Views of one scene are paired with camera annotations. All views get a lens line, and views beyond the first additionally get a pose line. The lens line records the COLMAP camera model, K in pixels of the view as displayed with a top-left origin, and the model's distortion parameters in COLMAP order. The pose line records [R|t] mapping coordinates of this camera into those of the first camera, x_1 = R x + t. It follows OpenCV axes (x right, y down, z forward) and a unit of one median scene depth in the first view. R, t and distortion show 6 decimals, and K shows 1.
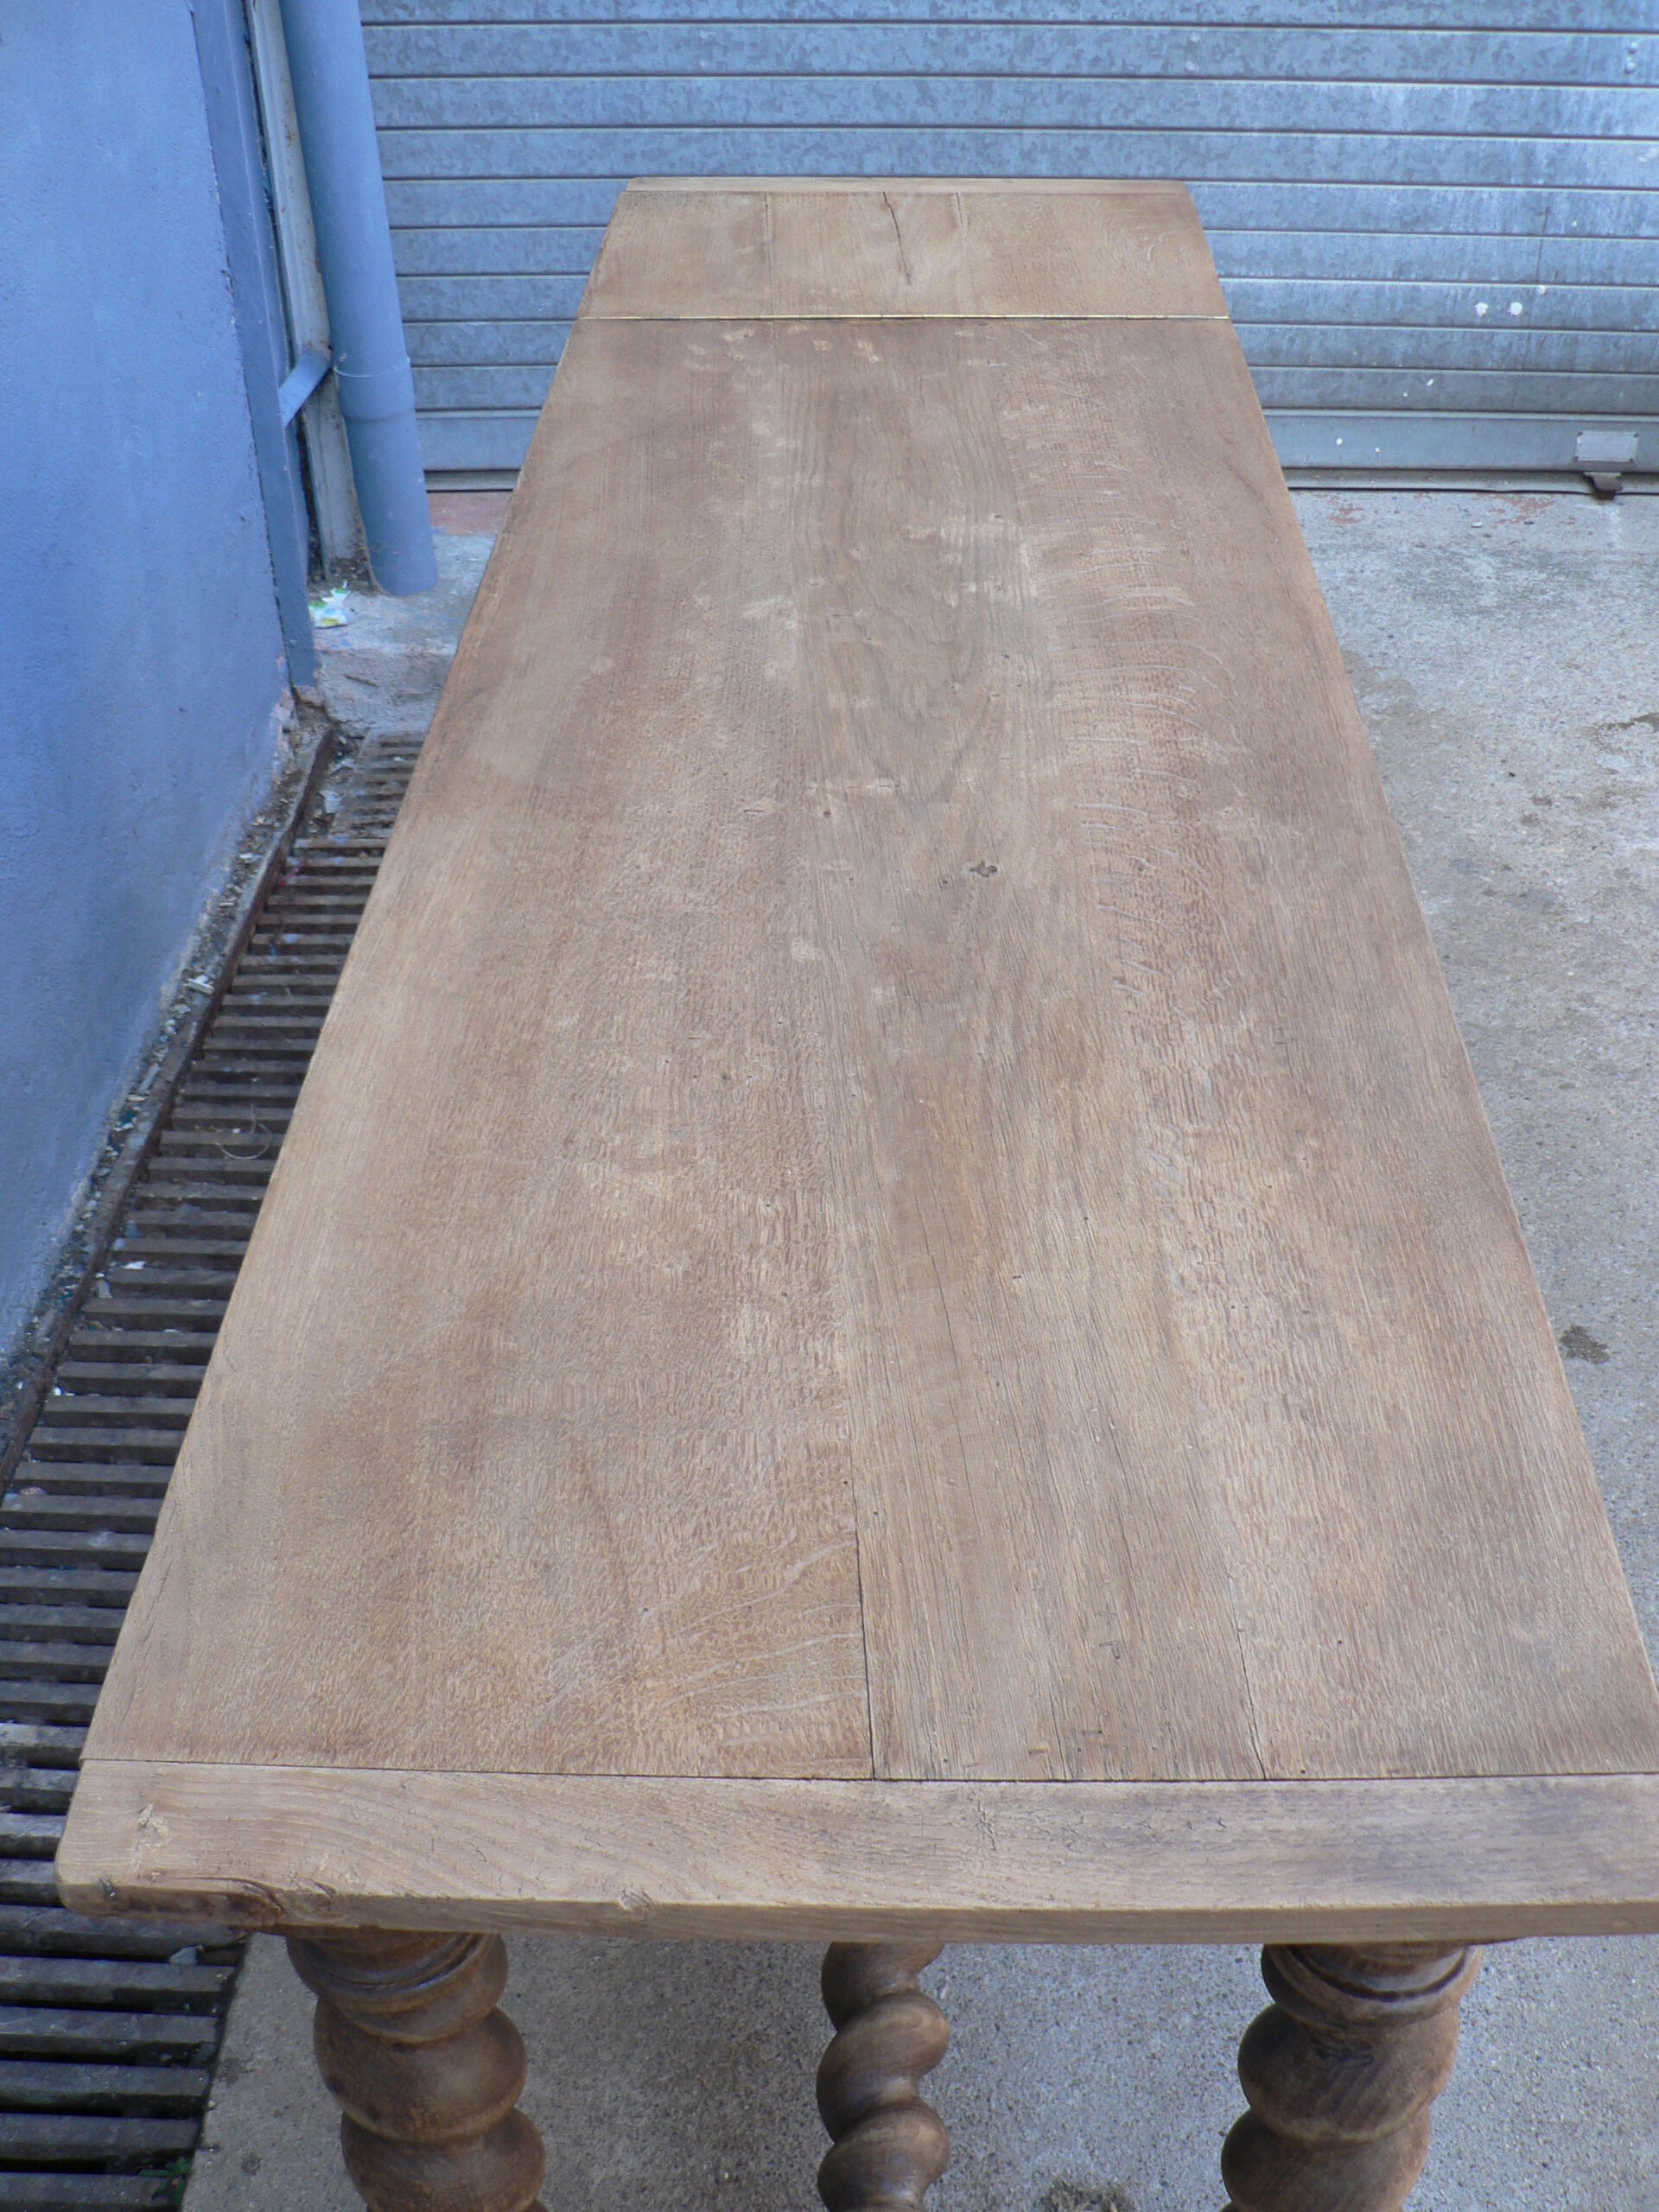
lens RADIAL K [[2457.1, 0, 907.2], [0, 2457.1, 1130.8], [0, 0, 1]] dist [-0.214676, 0.273471]
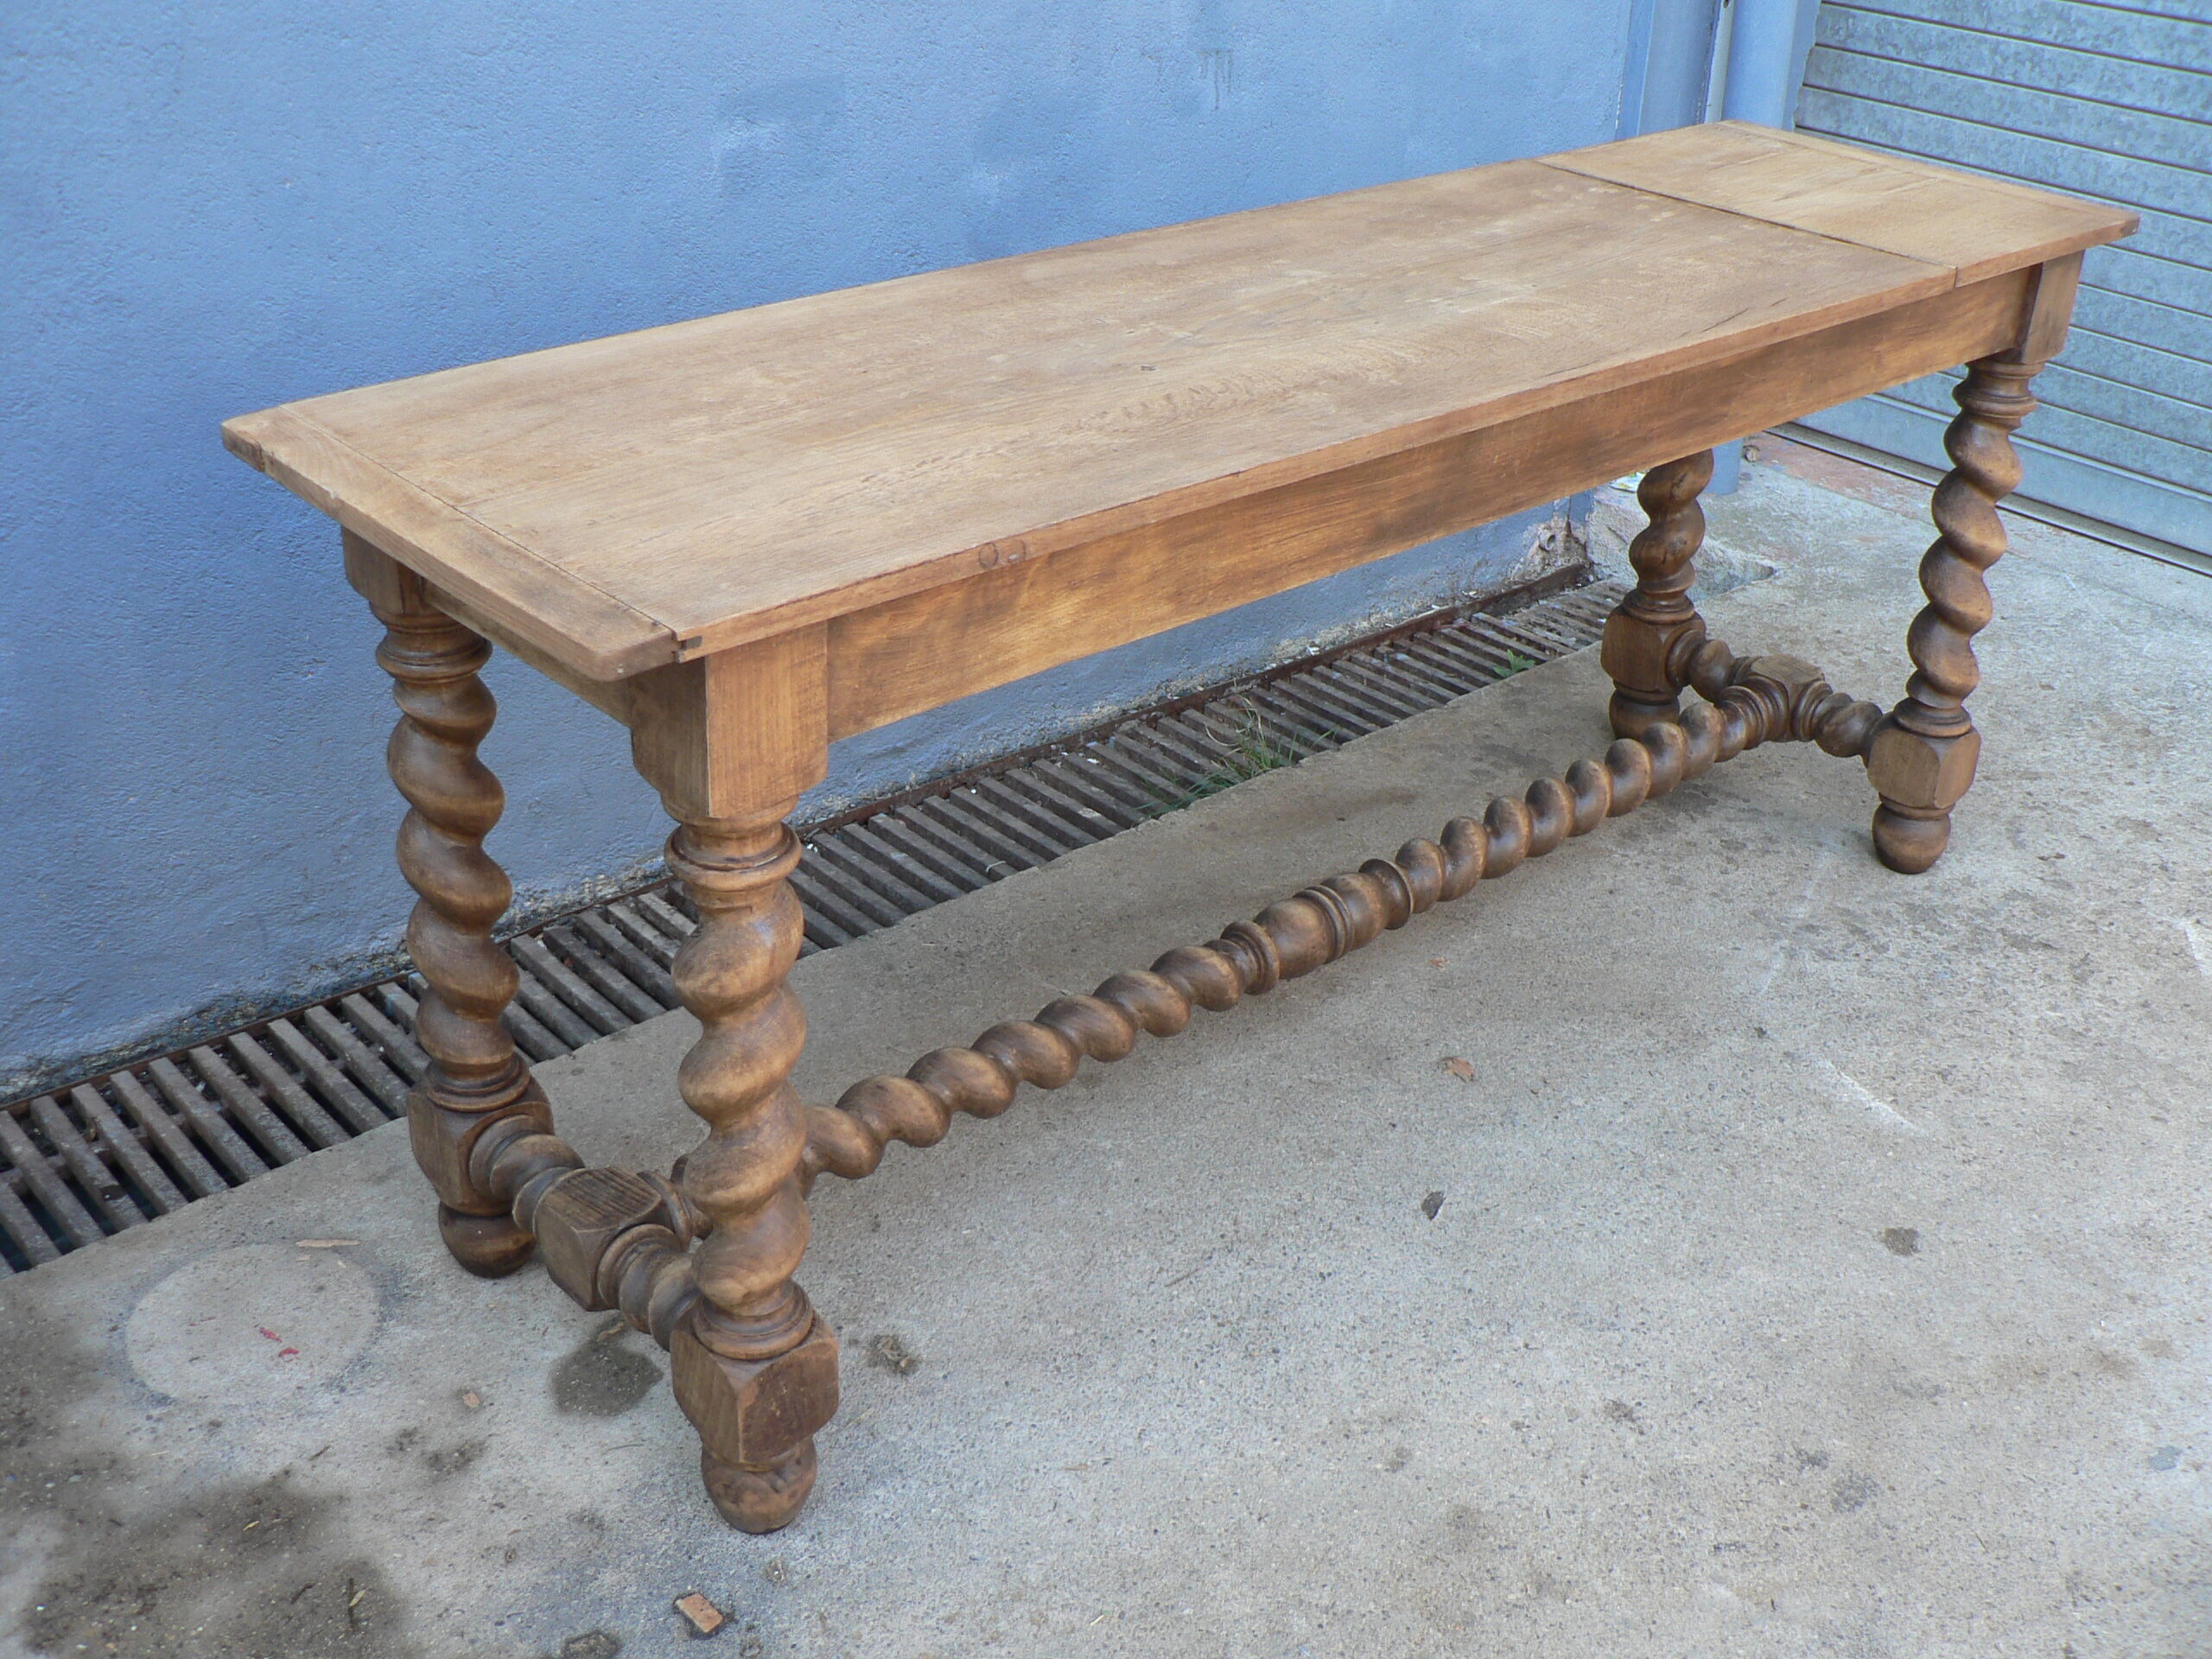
lens RADIAL K [[2457.1, 0, 1070.8], [0, 2457.1, 792.8], [0, 0, 1]] dist [-0.214676, 0.273471]
pose [[0.671196, 0.358635, -0.648750, 0.419160], [-0.473480, 0.880799, -0.002948, 0.059526], [0.570361, 0.309149, 0.760996, -0.038402]]
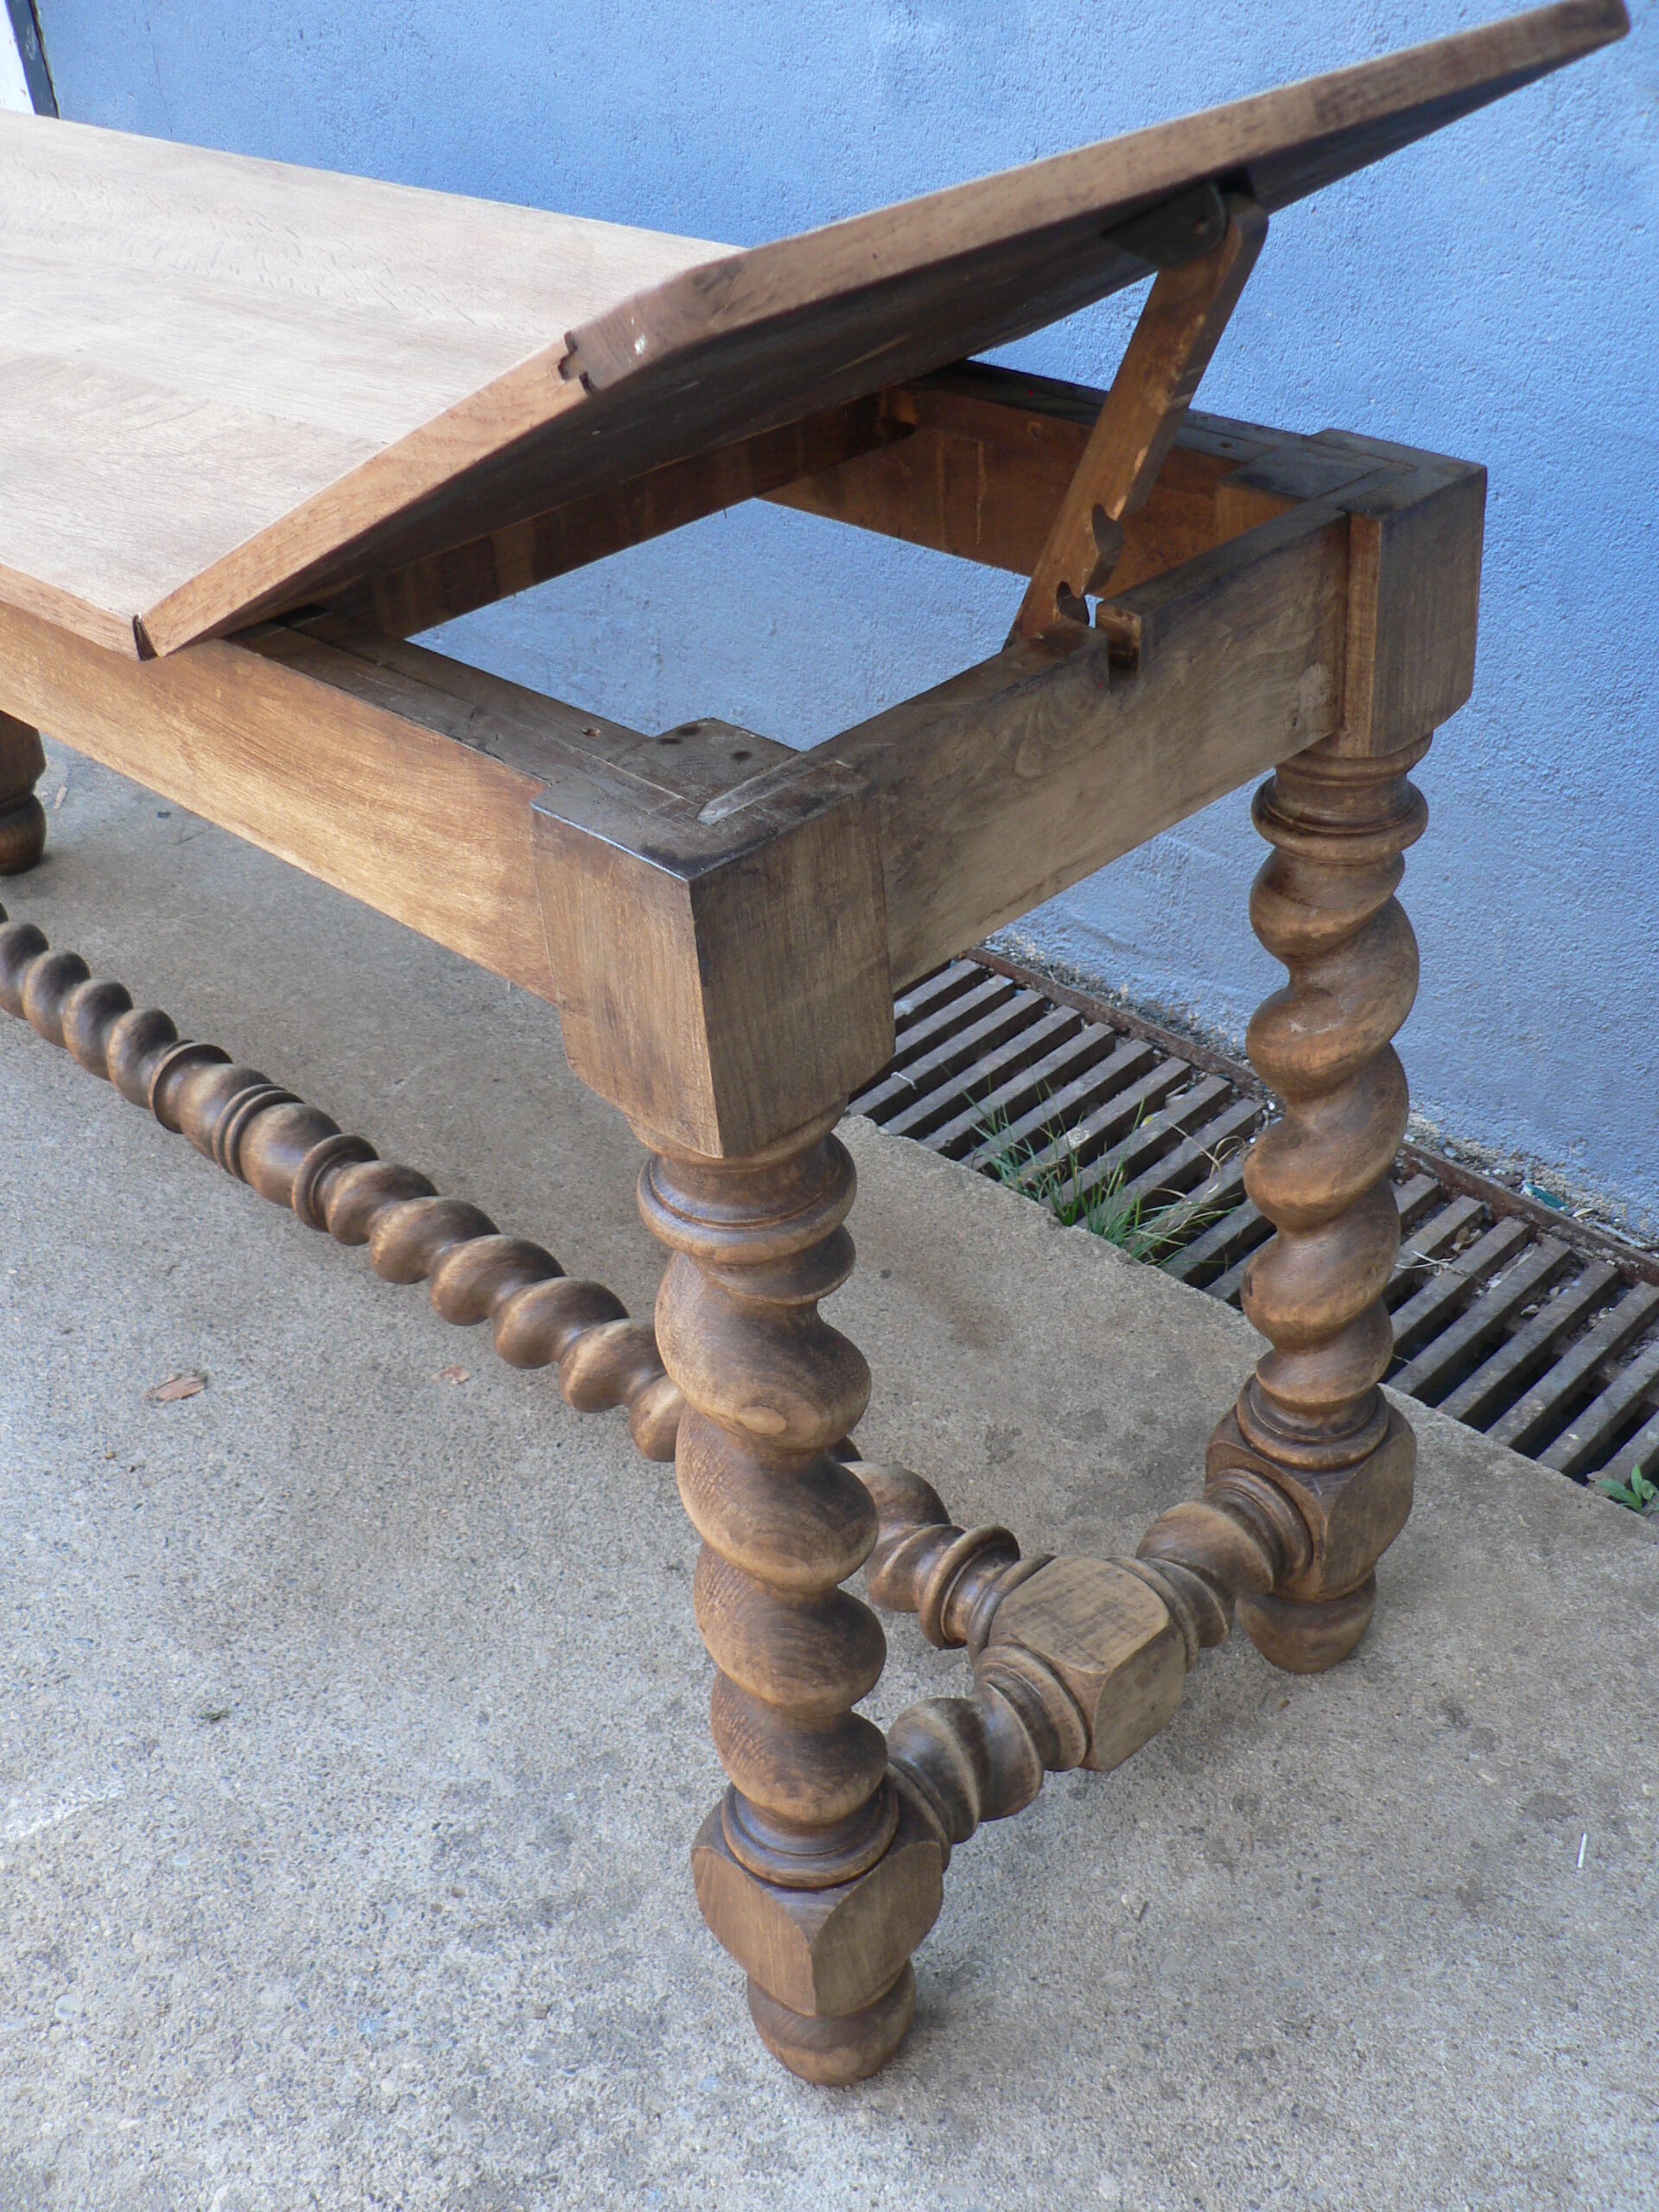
lens RADIAL K [[2437.6, 0, 839.6], [0, 2437.6, 1105.6], [0, 0, 1]] dist [-0.198678, 0.229728]
pose [[-0.701644, 0.439394, -0.560917, 0.215943], [-0.375593, 0.440892, 0.815196, -0.456938], [0.605496, 0.782654, -0.144317, 0.747667]]
